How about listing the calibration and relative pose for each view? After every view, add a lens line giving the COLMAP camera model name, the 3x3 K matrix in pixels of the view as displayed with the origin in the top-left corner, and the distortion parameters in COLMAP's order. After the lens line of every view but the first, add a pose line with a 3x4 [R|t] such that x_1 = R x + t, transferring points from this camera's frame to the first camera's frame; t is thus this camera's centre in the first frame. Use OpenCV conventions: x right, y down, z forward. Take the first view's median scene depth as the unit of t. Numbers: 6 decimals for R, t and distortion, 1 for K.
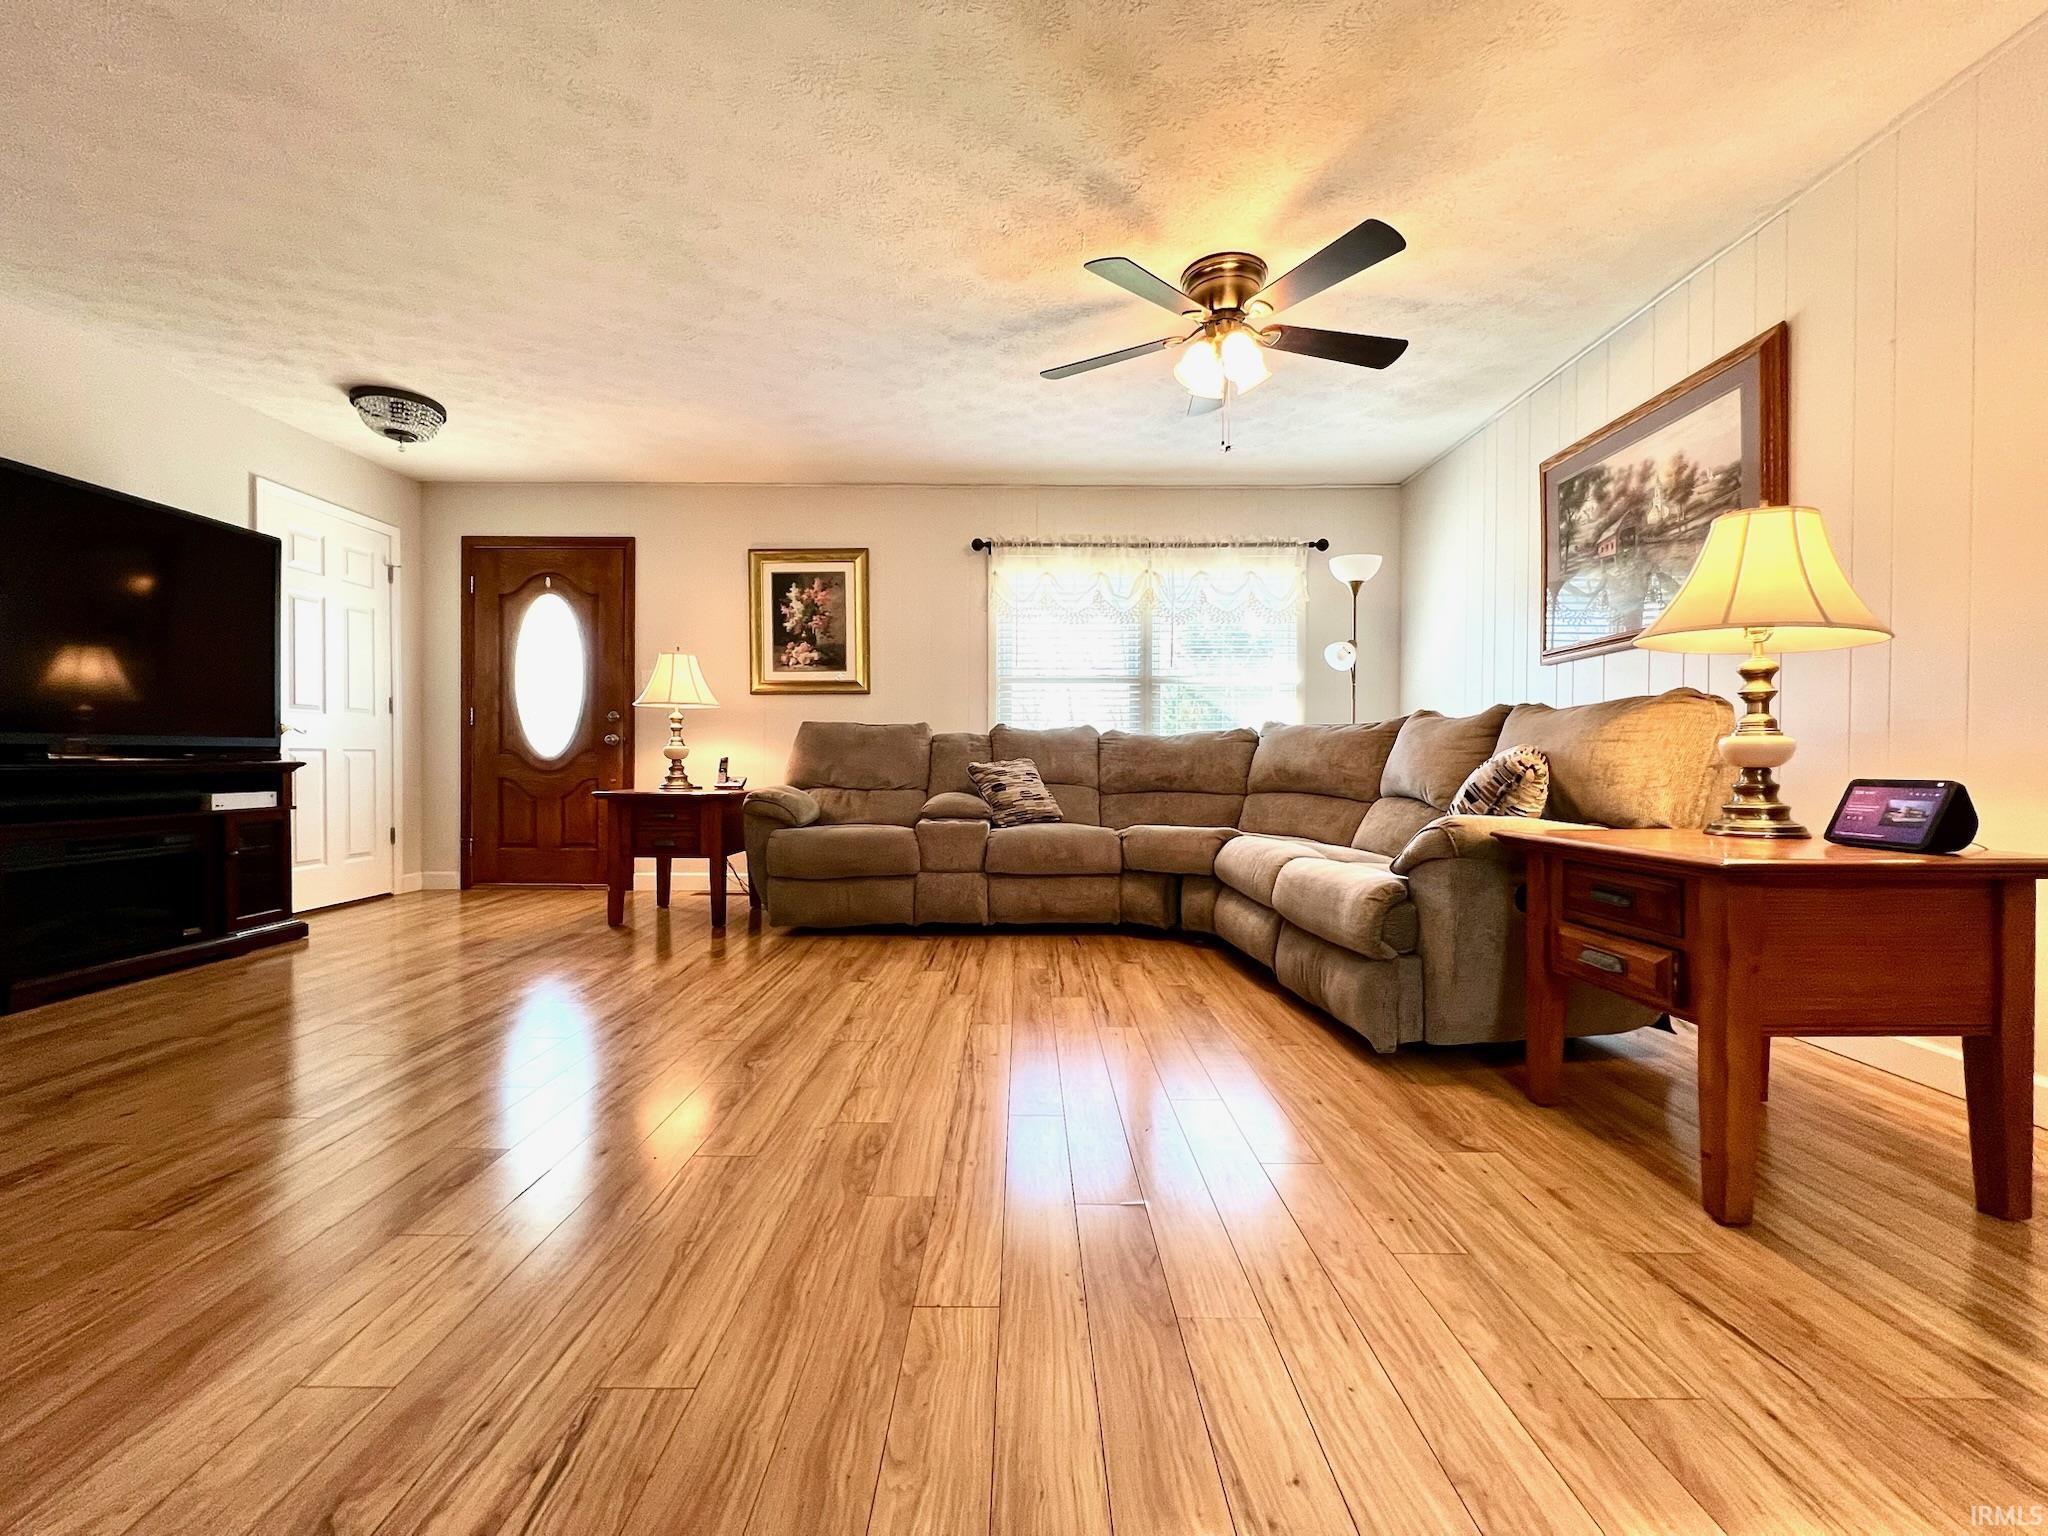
lens RADIAL K [[816.5, 0, 1020.6], [0, 816.5, 768.9], [0, 0, 1]] dist [-0.002011, 0.000355]
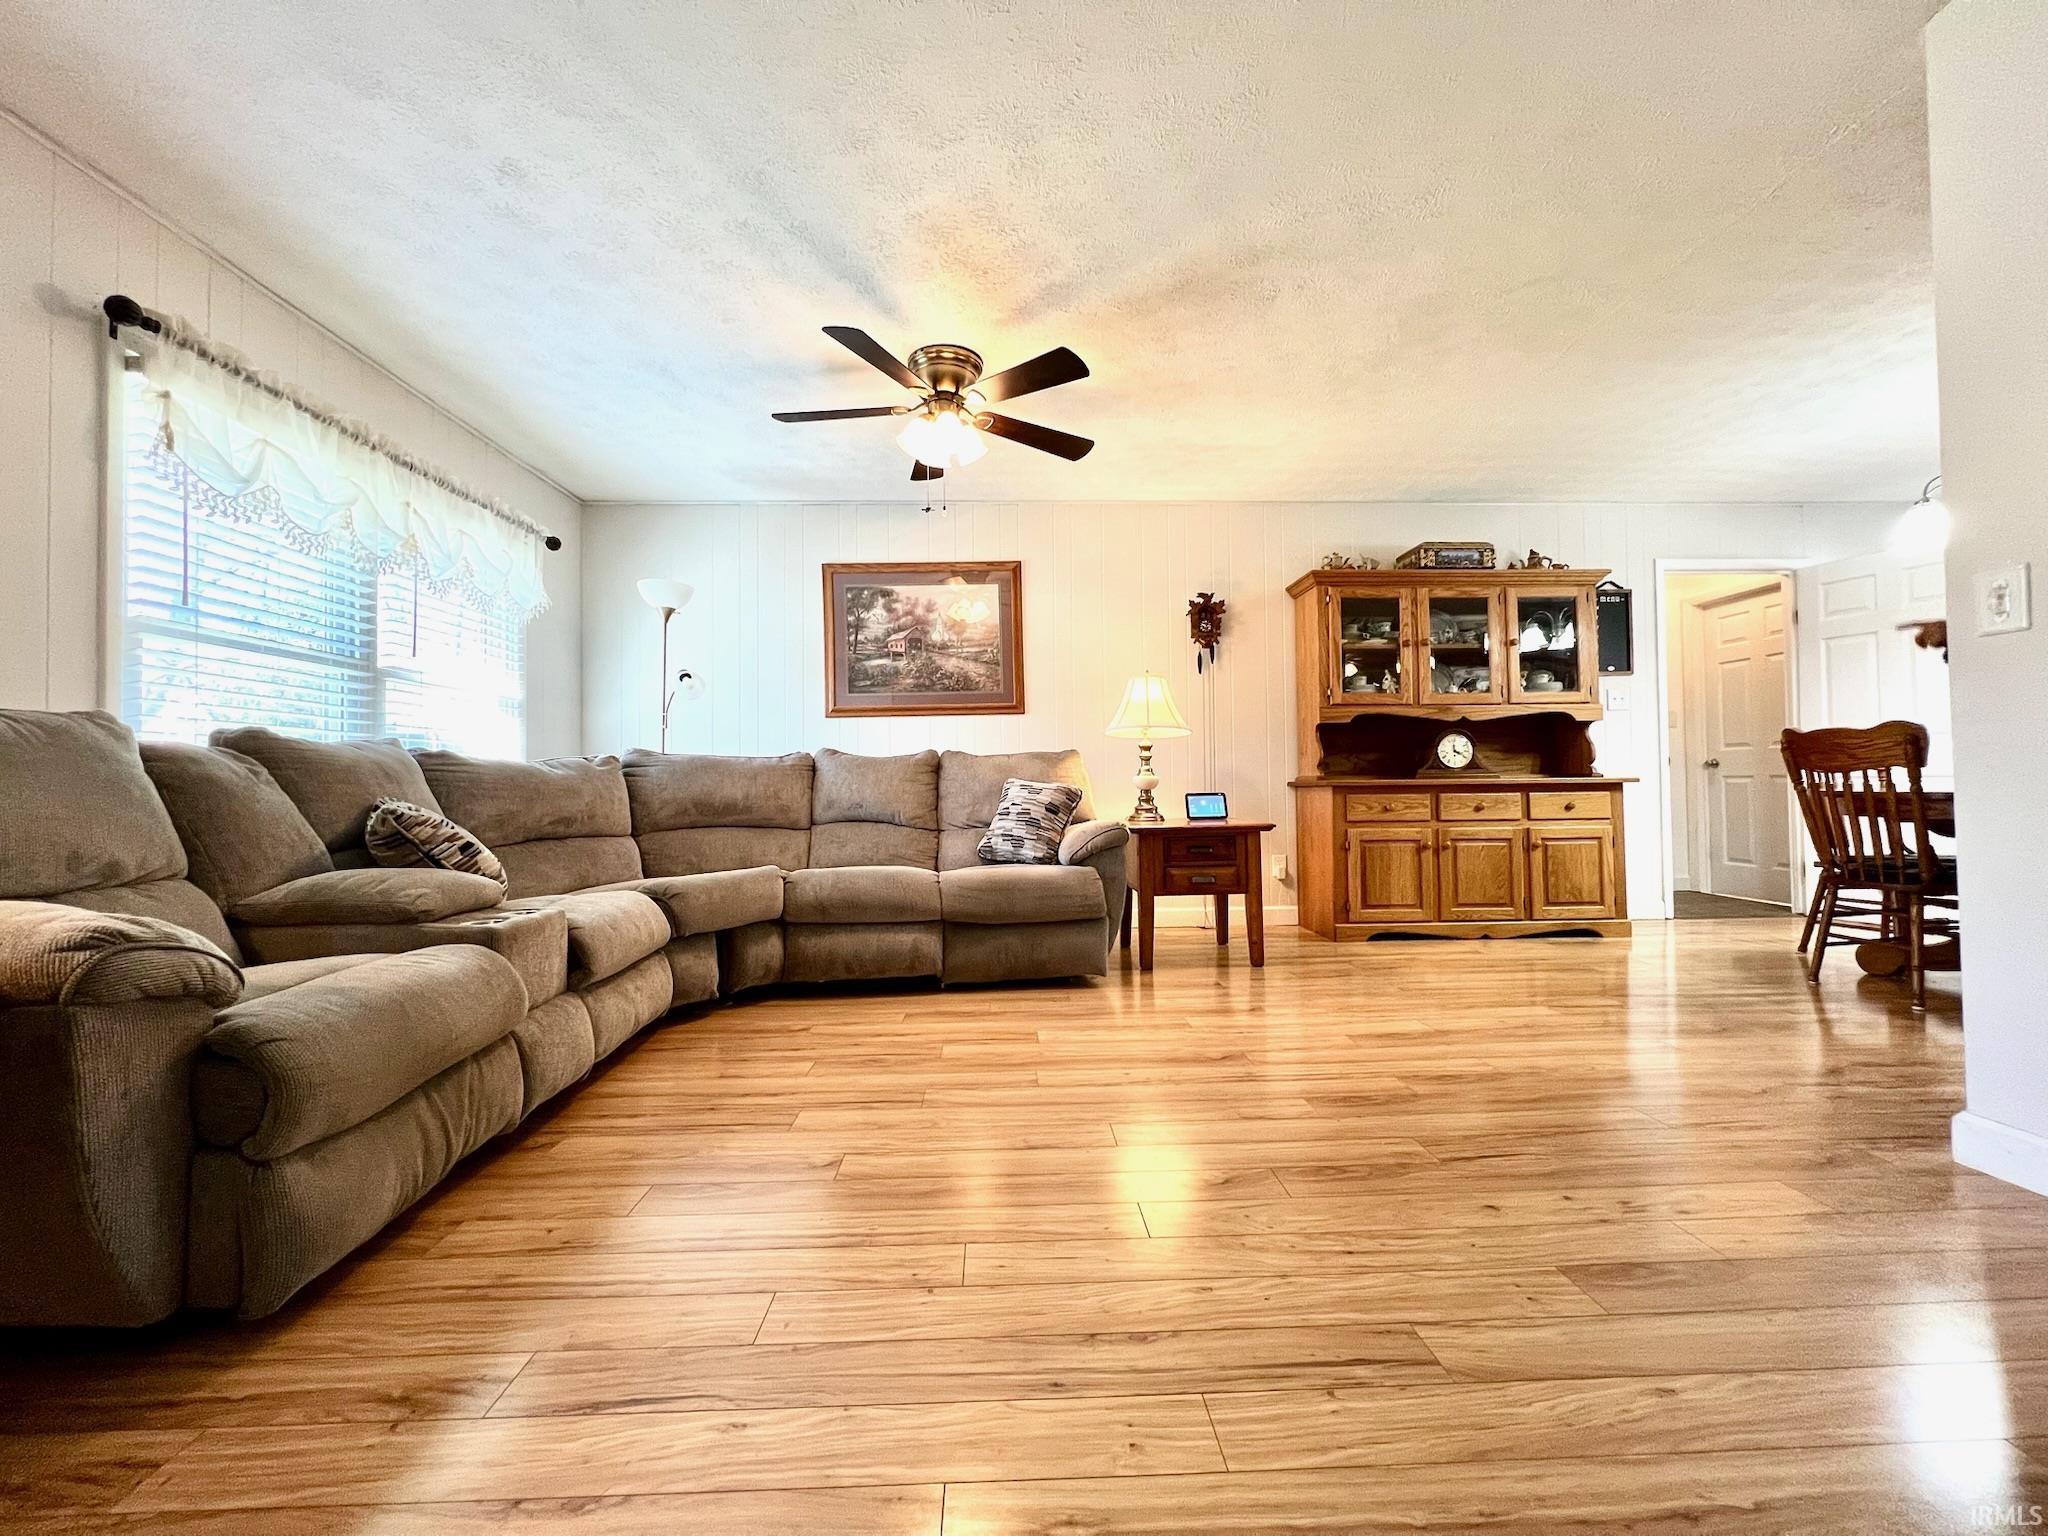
lens RADIAL K [[816.5, 0, 1020.6], [0, 816.5, 768.9], [0, 0, 1]] dist [-0.002011, 0.000355]
pose [[-0.034251, 0.016785, 0.999272, -0.693805], [0.023234, 0.999602, -0.015994, -0.016537], [-0.999143, 0.022669, -0.034628, 0.750780]]
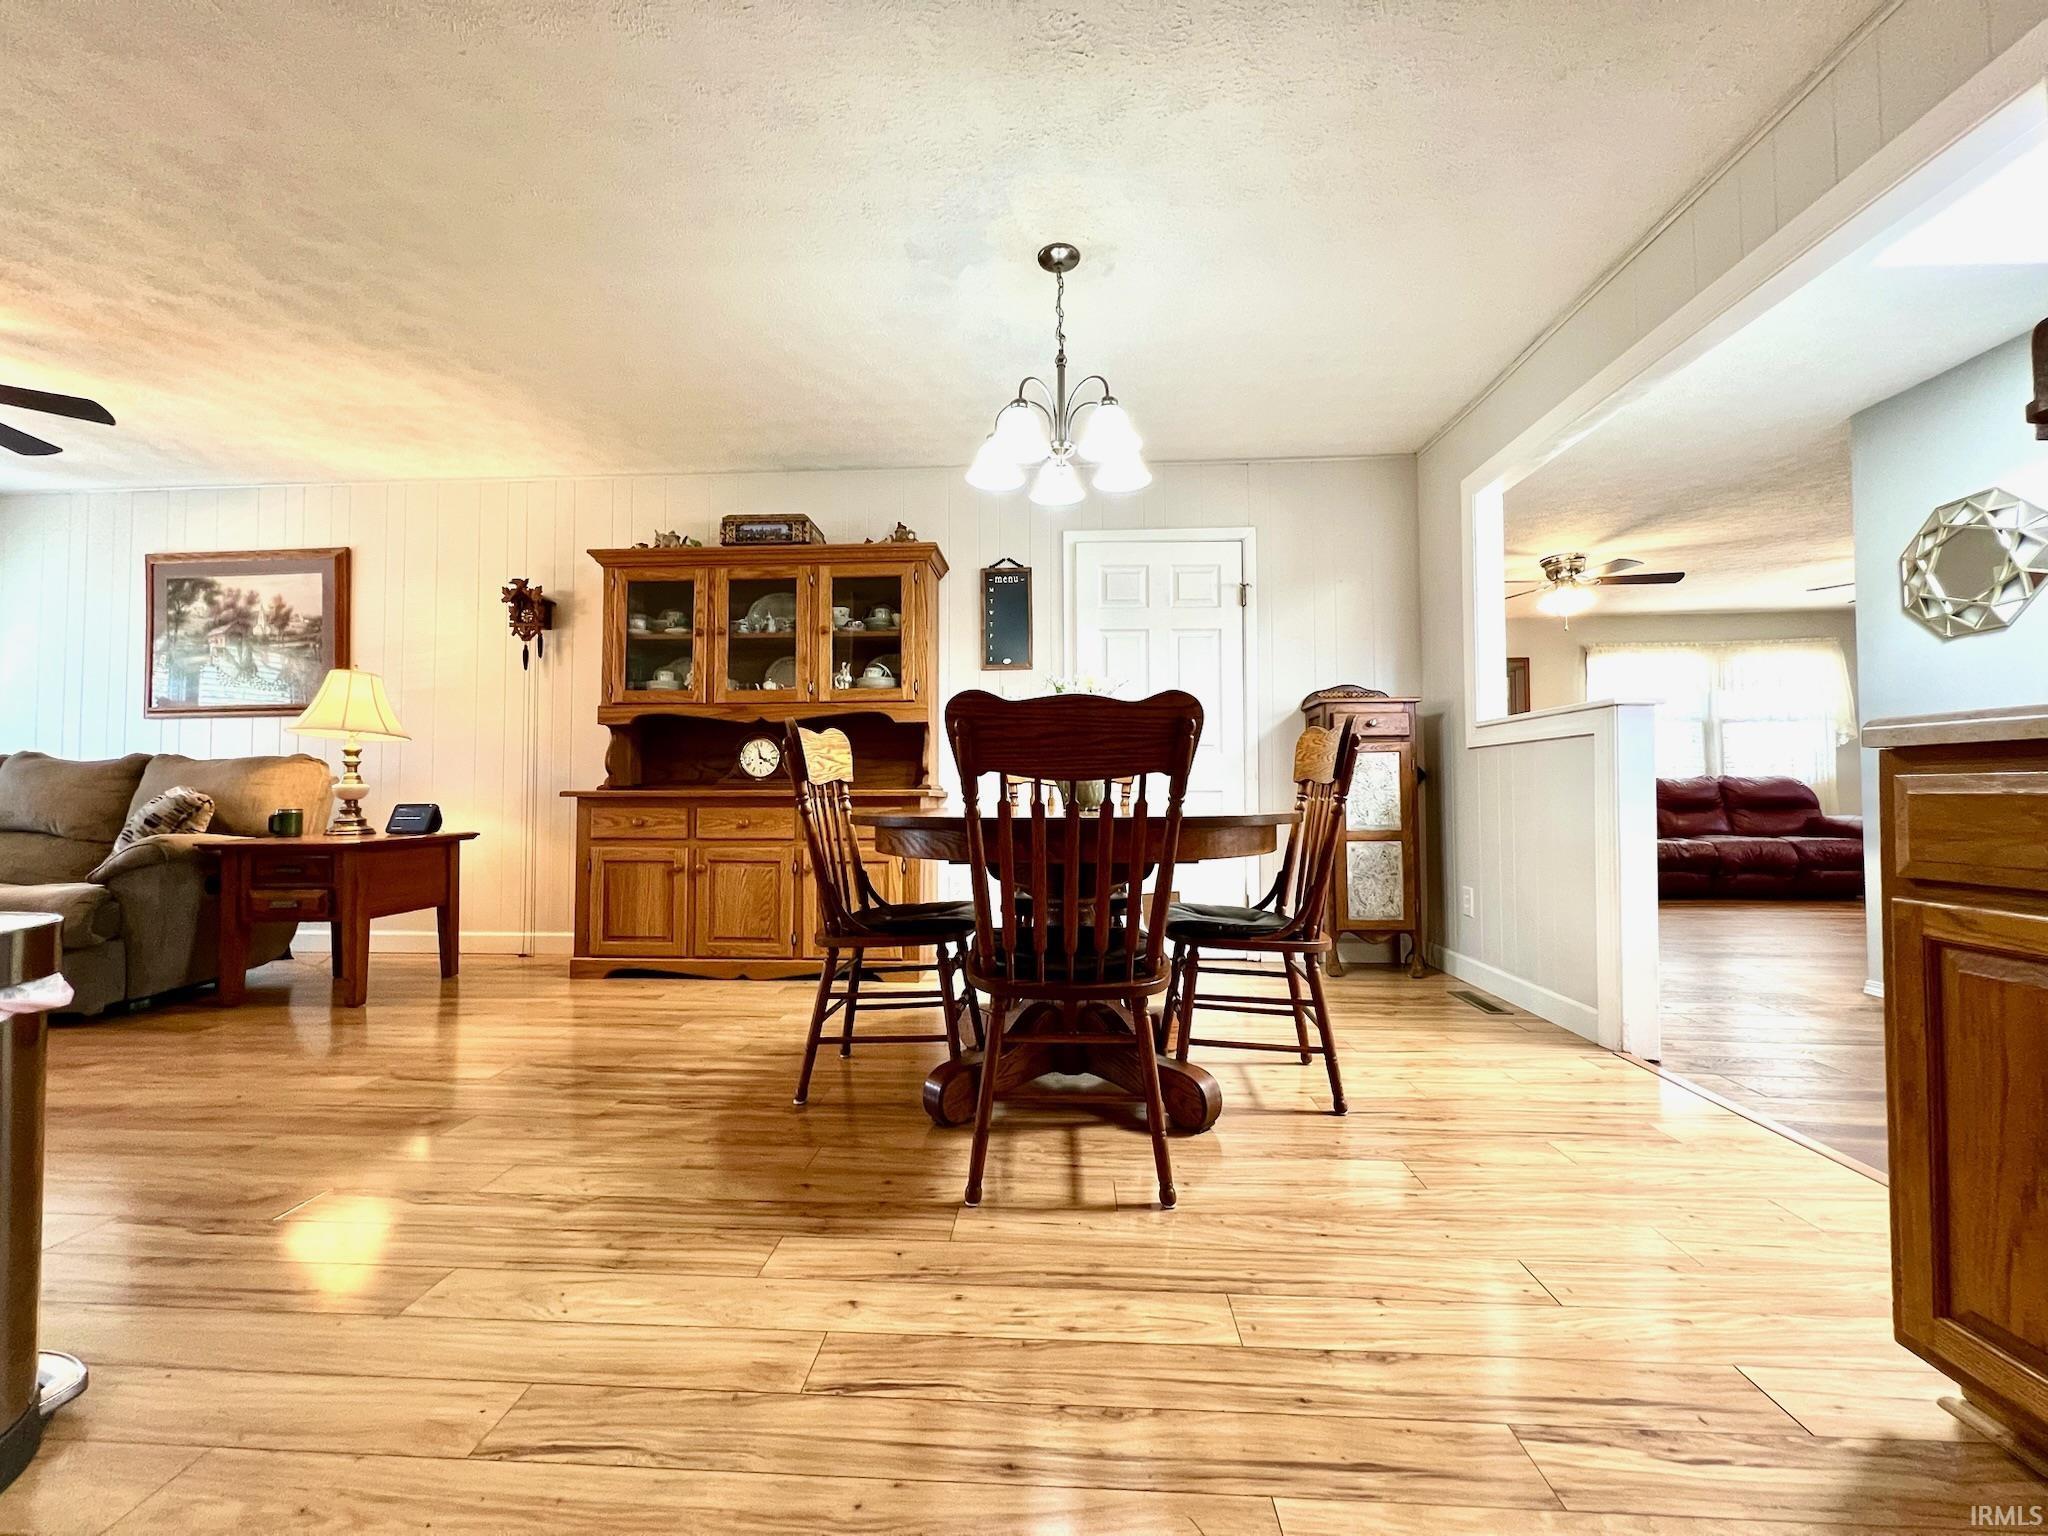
lens RADIAL K [[824.1, 0, 1024.0], [0, 824.1, 768.0], [0, 0, 1]] dist [-0.000776, 0.000090]
pose [[0.057209, 0.027670, 0.997979, -0.522103], [0.015088, 0.999478, -0.028577, 0.001656], [-0.998248, 0.016692, 0.056761, -0.387713]]
